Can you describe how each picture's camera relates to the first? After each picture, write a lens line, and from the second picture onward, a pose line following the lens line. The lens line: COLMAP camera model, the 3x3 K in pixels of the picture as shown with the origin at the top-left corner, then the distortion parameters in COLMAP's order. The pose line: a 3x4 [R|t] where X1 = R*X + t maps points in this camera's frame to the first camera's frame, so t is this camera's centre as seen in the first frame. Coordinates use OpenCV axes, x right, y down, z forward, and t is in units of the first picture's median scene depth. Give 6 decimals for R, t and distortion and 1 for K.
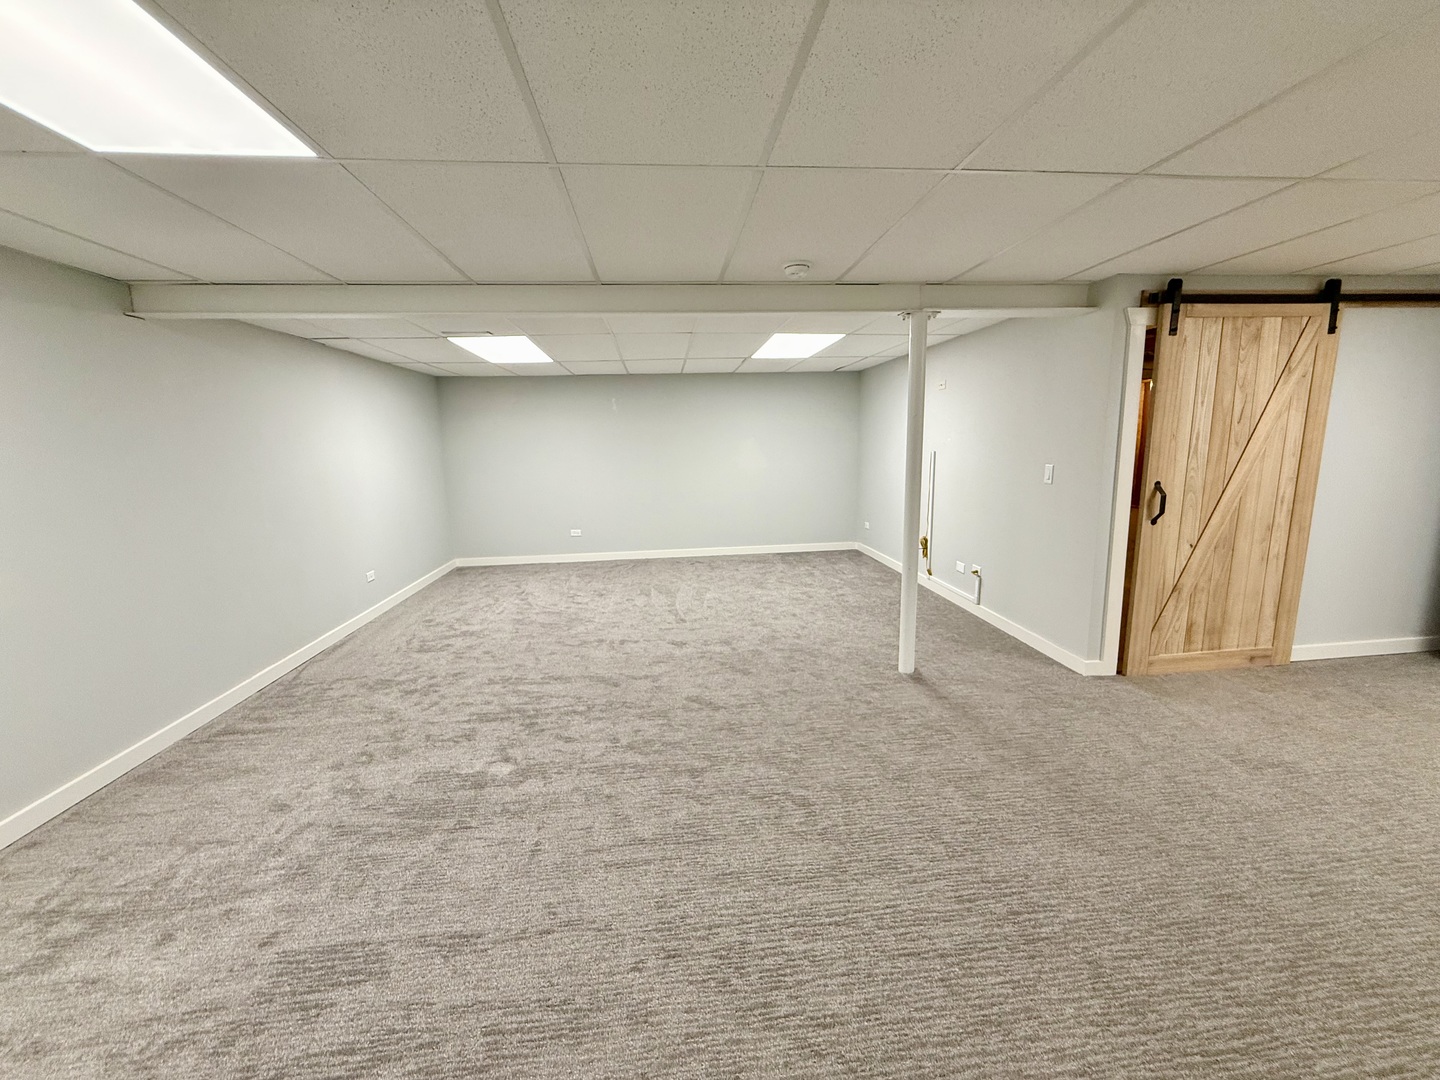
lens RADIAL K [[572.2, 0, 721.1], [0, 572.2, 537.1], [0, 0, 1]] dist [-0.001804, 0.000540]
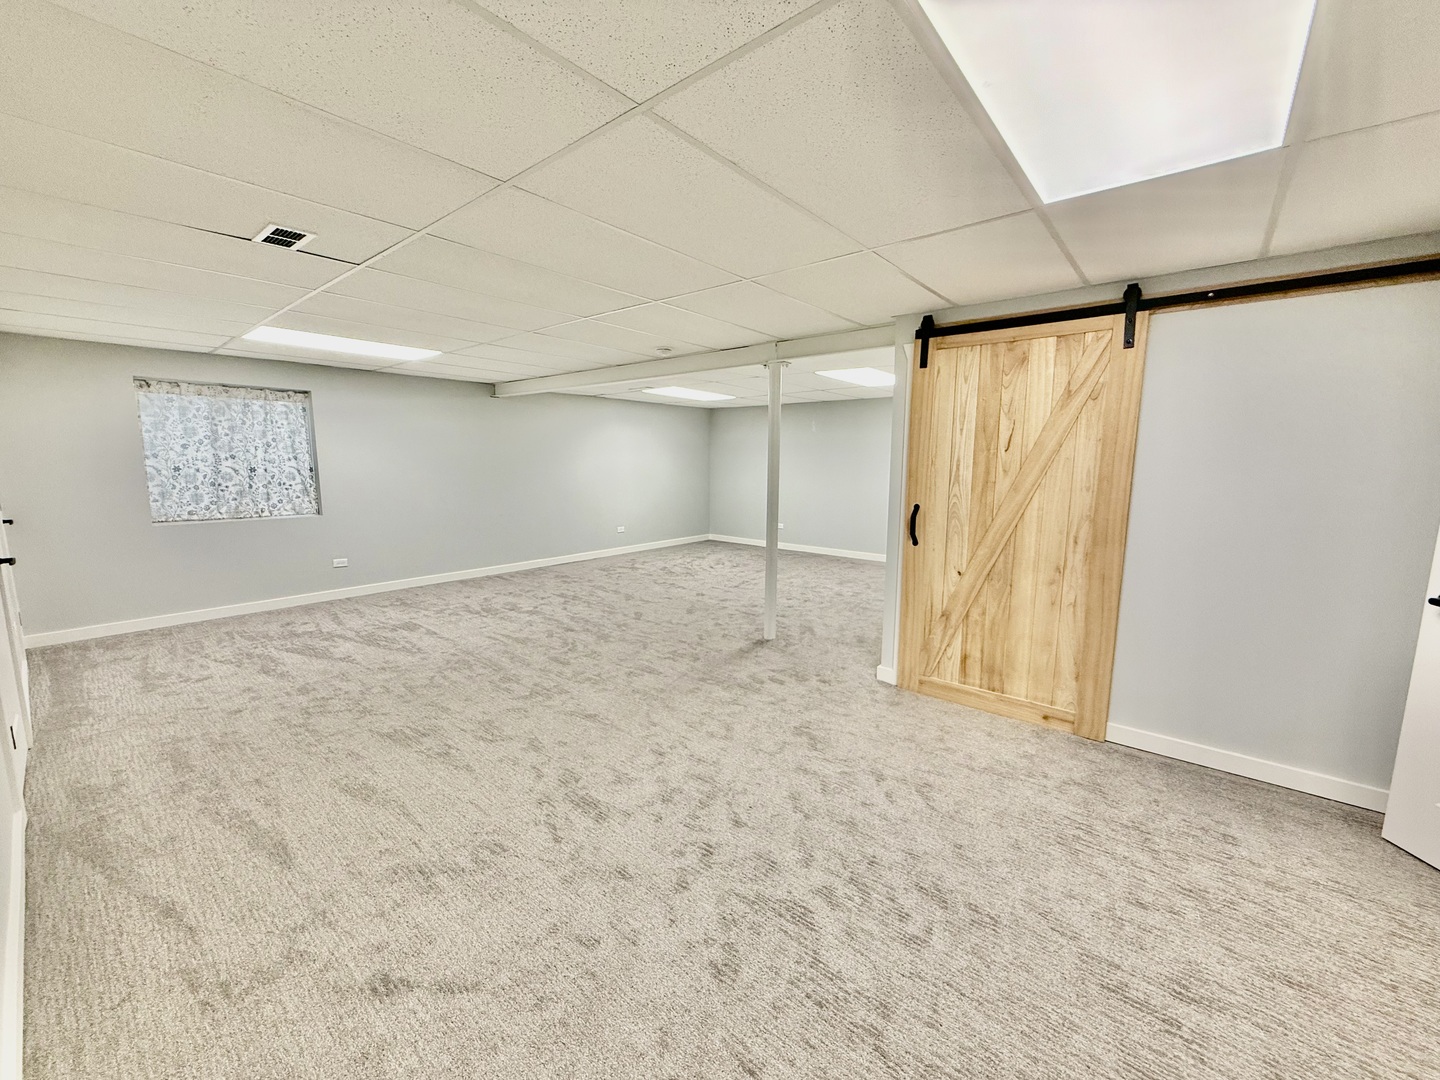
lens RADIAL K [[572.2, 0, 723.0], [0, 572.2, 539.3], [0, 0, 1]] dist [-0.001804, 0.000540]
pose [[0.697222, 0.130587, -0.704860, 1.285984], [-0.144671, 0.988668, 0.040064, -0.024711], [0.702105, 0.074039, 0.708214, 0.004179]]
